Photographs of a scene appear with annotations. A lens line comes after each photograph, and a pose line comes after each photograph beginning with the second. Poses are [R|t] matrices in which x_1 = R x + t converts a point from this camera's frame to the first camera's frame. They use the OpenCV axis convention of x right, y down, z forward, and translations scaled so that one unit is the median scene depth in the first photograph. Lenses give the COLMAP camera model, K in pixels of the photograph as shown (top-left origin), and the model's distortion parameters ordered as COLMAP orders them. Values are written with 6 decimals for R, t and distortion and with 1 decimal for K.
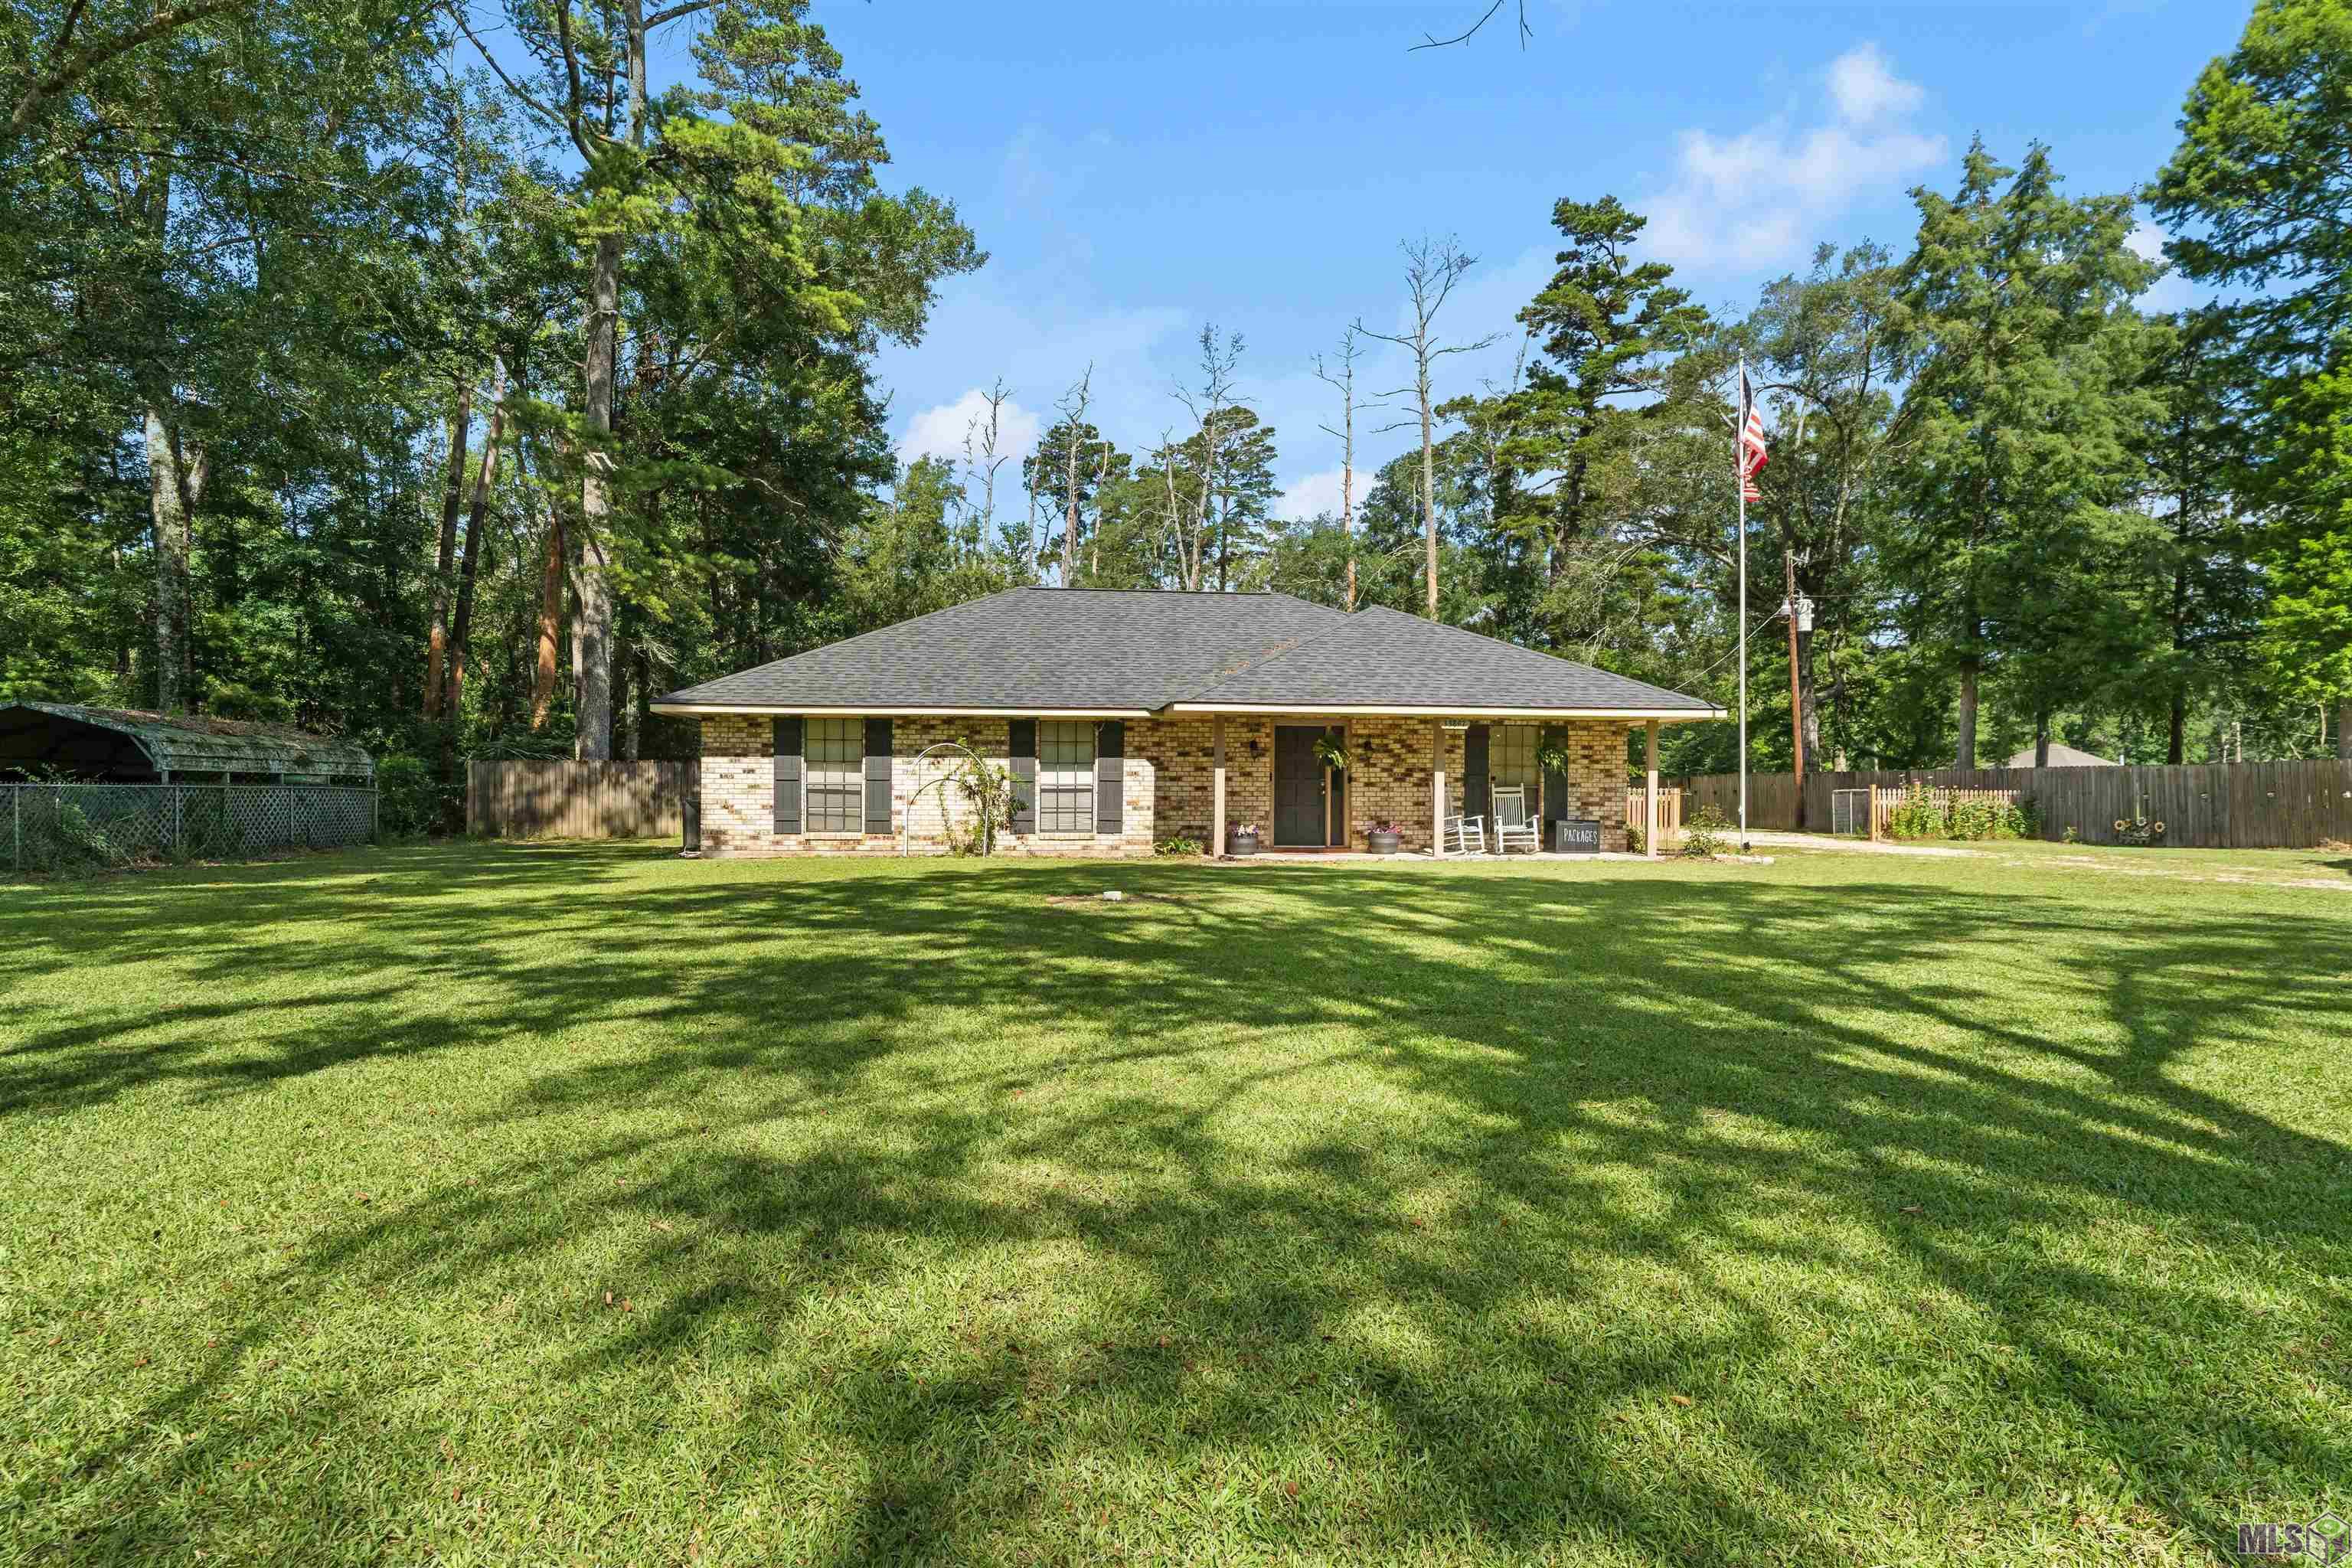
lens RADIAL K [[1217.0, 0, 1175.5], [0, 1217.0, 802.8], [0, 0, 1]] dist [-0.002569, -0.000112]
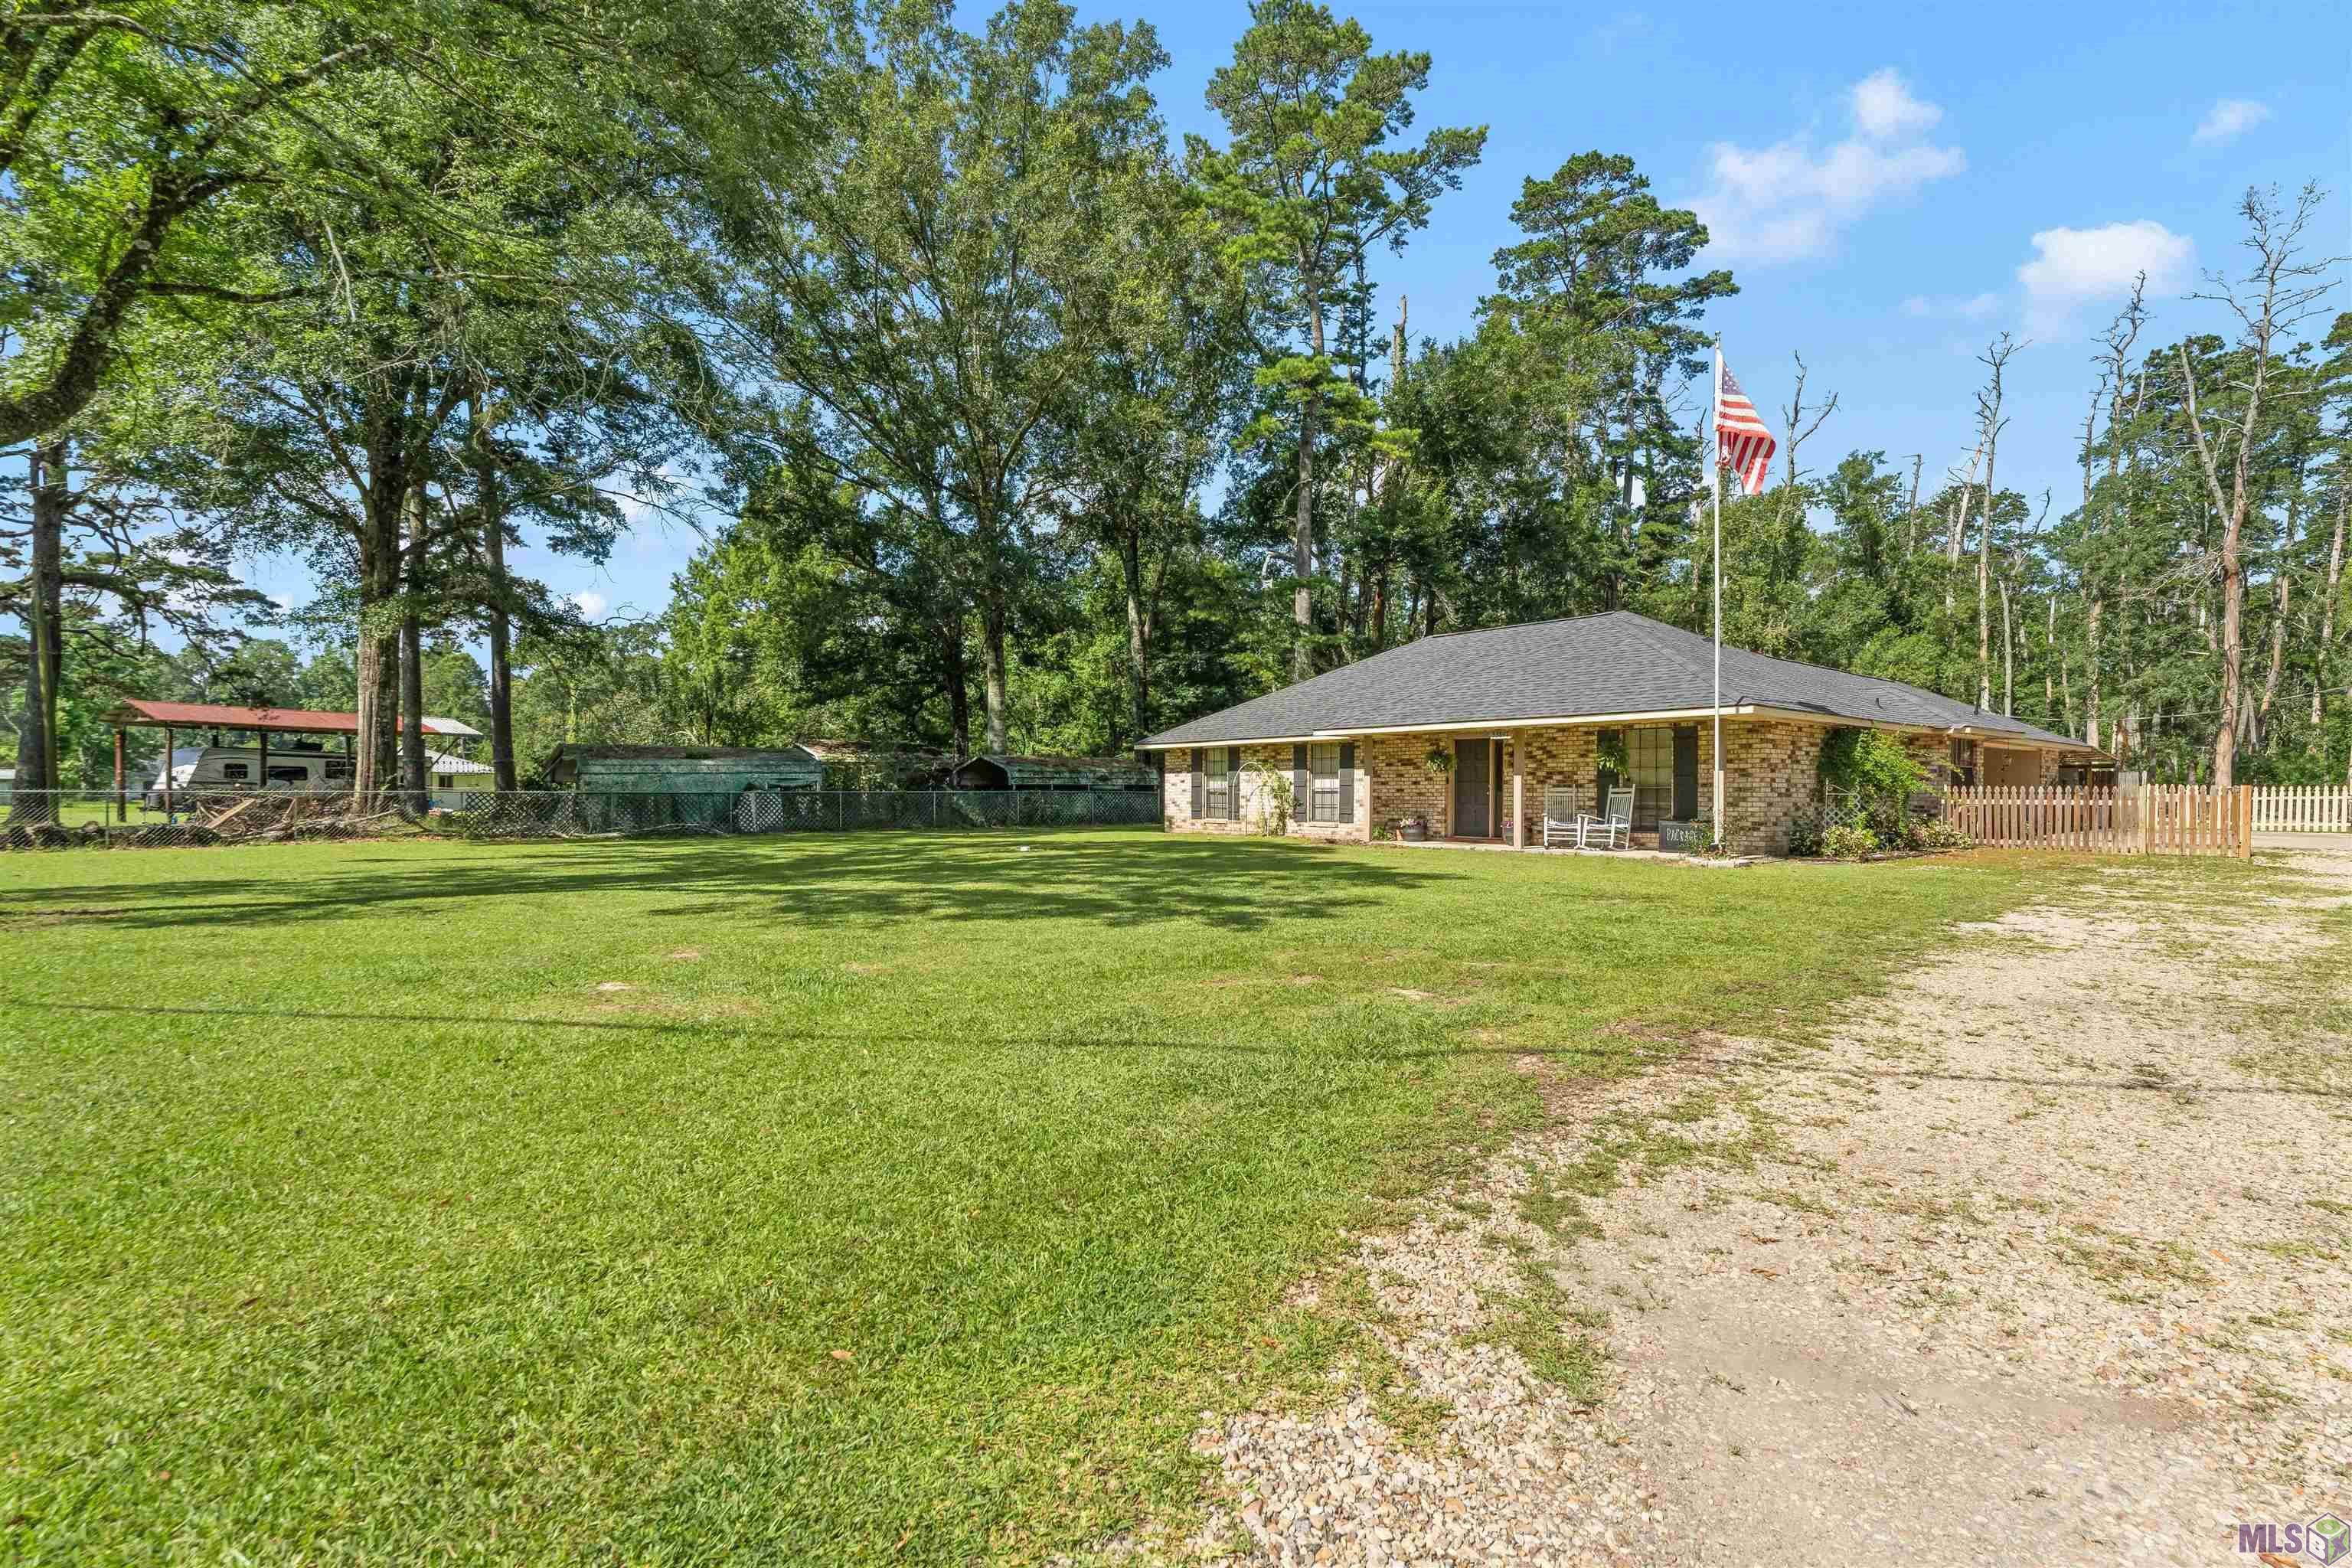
lens RADIAL K [[1114.5, 0, 1176.0], [0, 1114.5, 784.0], [0, 0, 1]] dist [-0.002089, -0.000788]
pose [[0.544859, -0.008783, -0.838481, 0.900570], [-0.002829, 0.999920, -0.012312, -0.003089], [0.838523, 0.009081, 0.544791, 0.142425]]
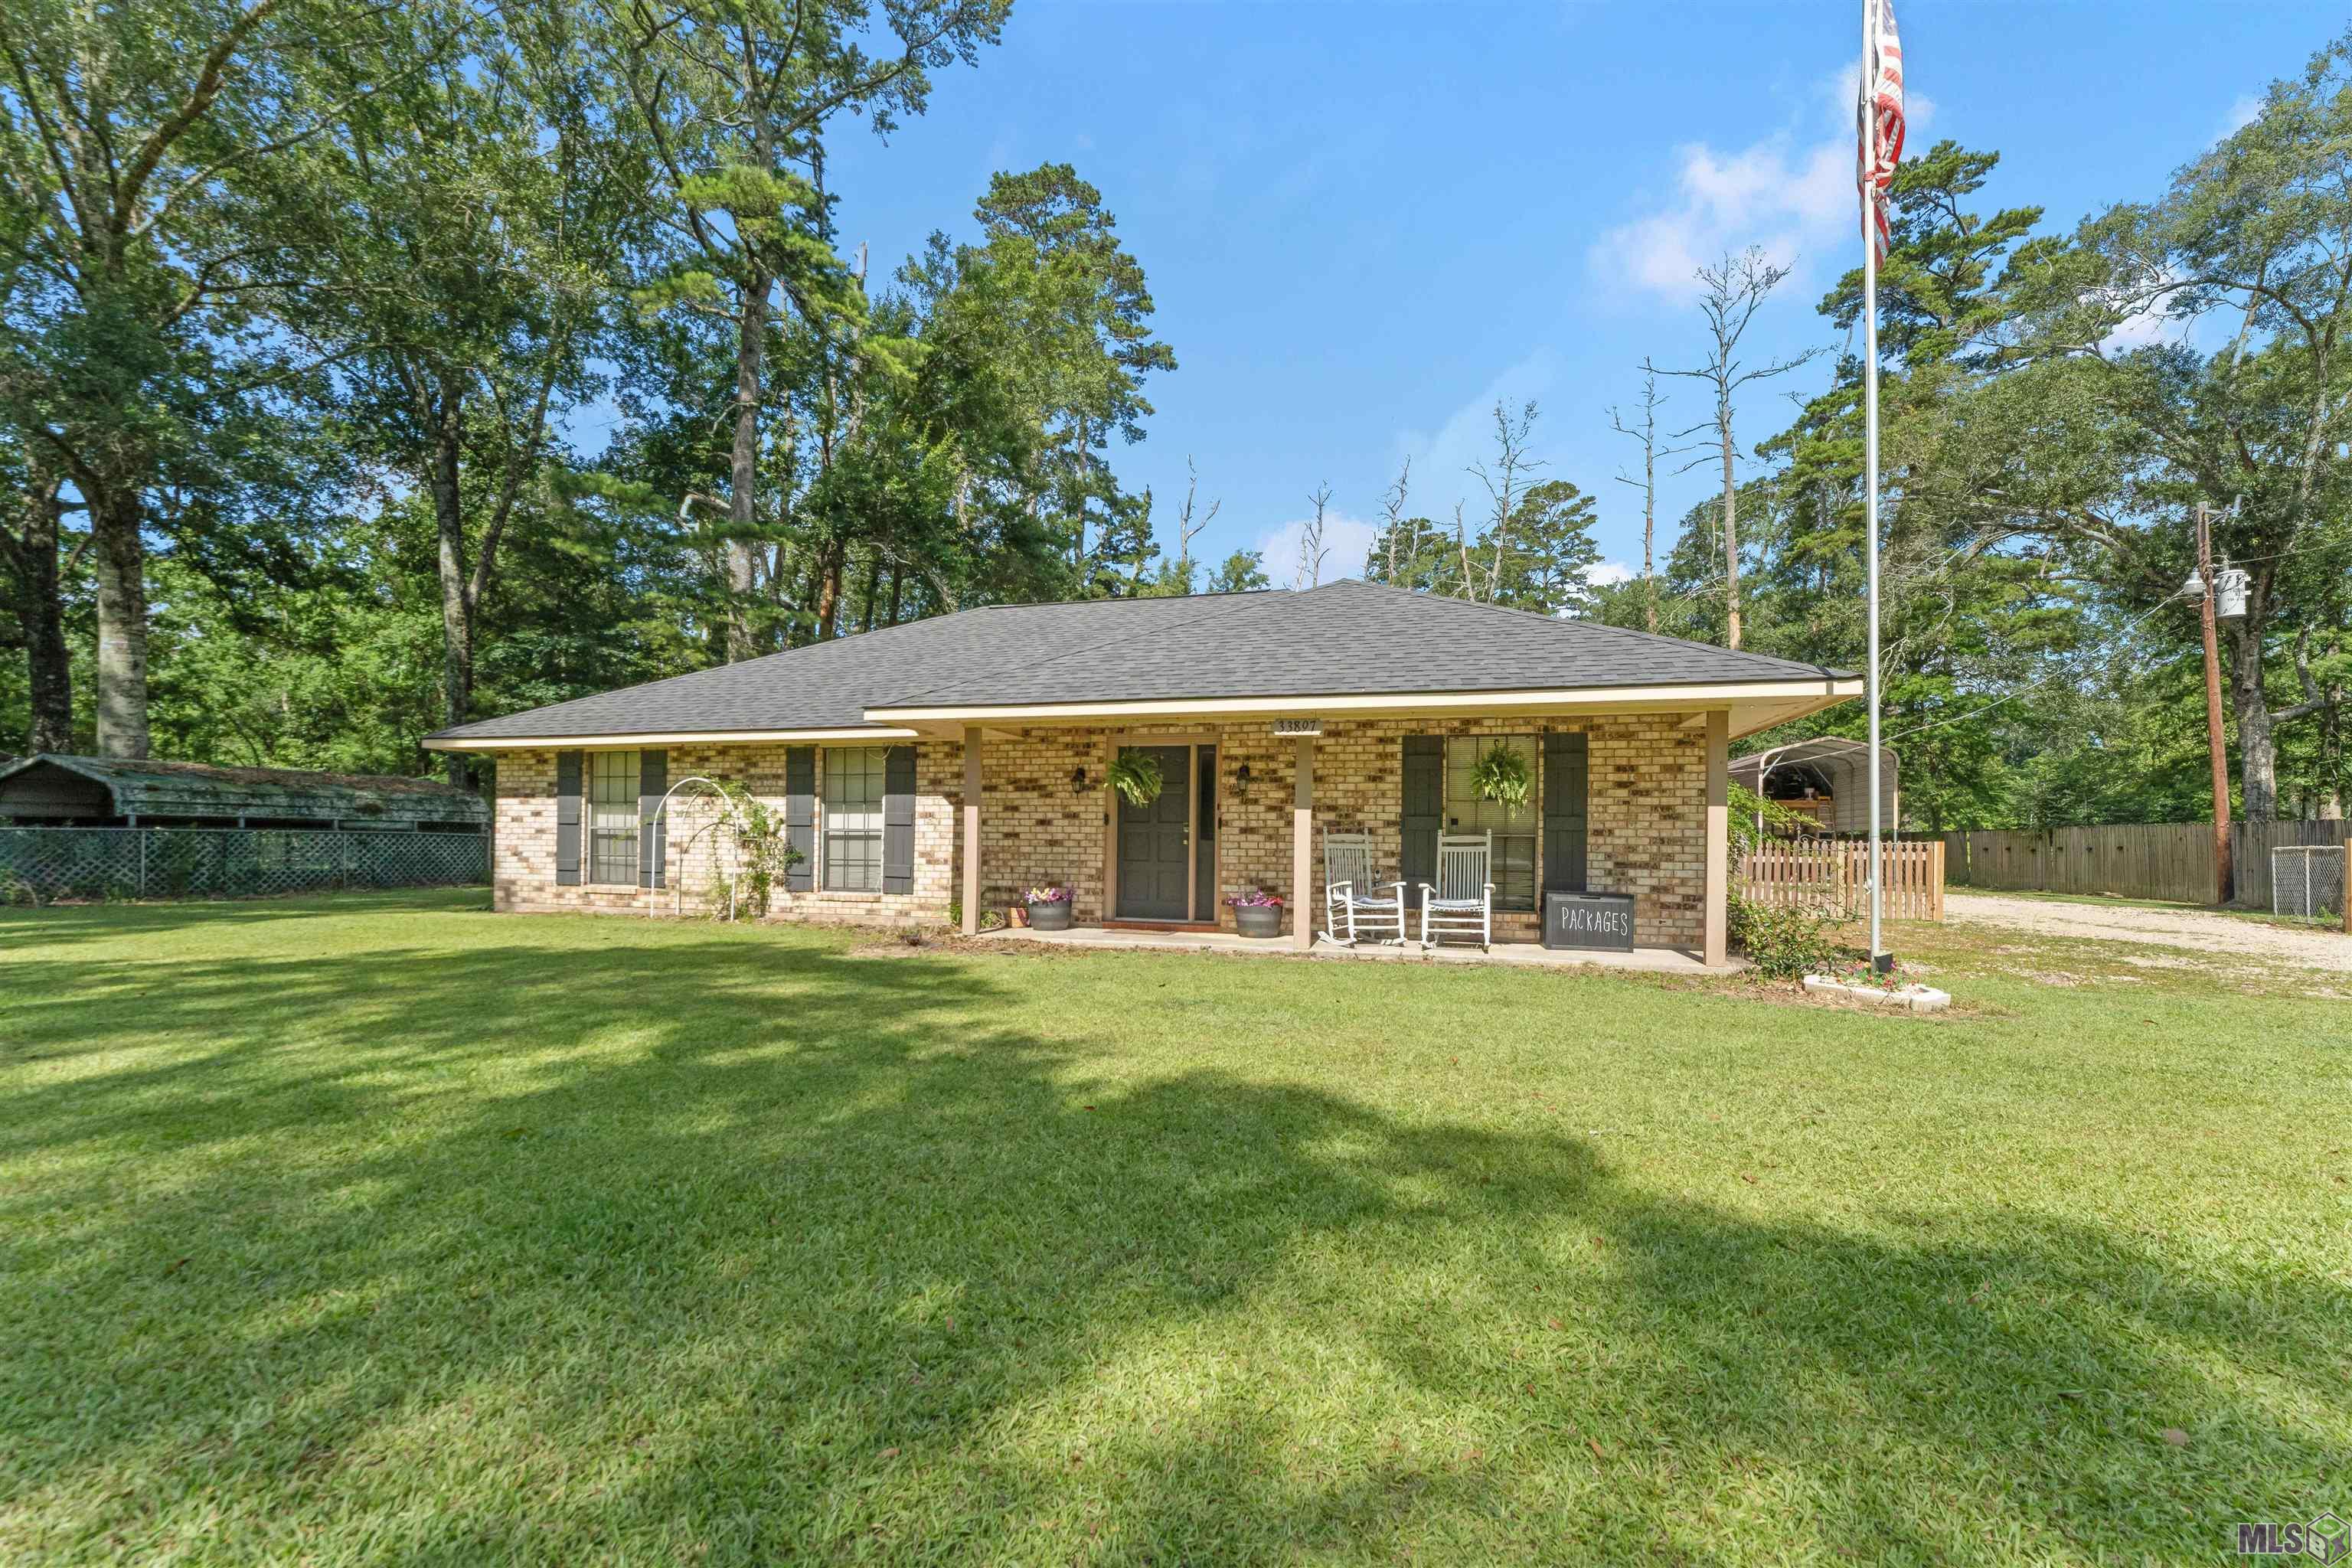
lens RADIAL K [[954.5, 0, 1177.9], [0, 954.5, 835.7], [0, 0, 1]] dist [0.000170, 0.000391]
pose [[0.923001, 0.004054, -0.384776, 0.332178], [-0.009754, 0.999870, -0.012864, -0.005287], [0.384674, 0.015627, 0.922920, 0.514734]]
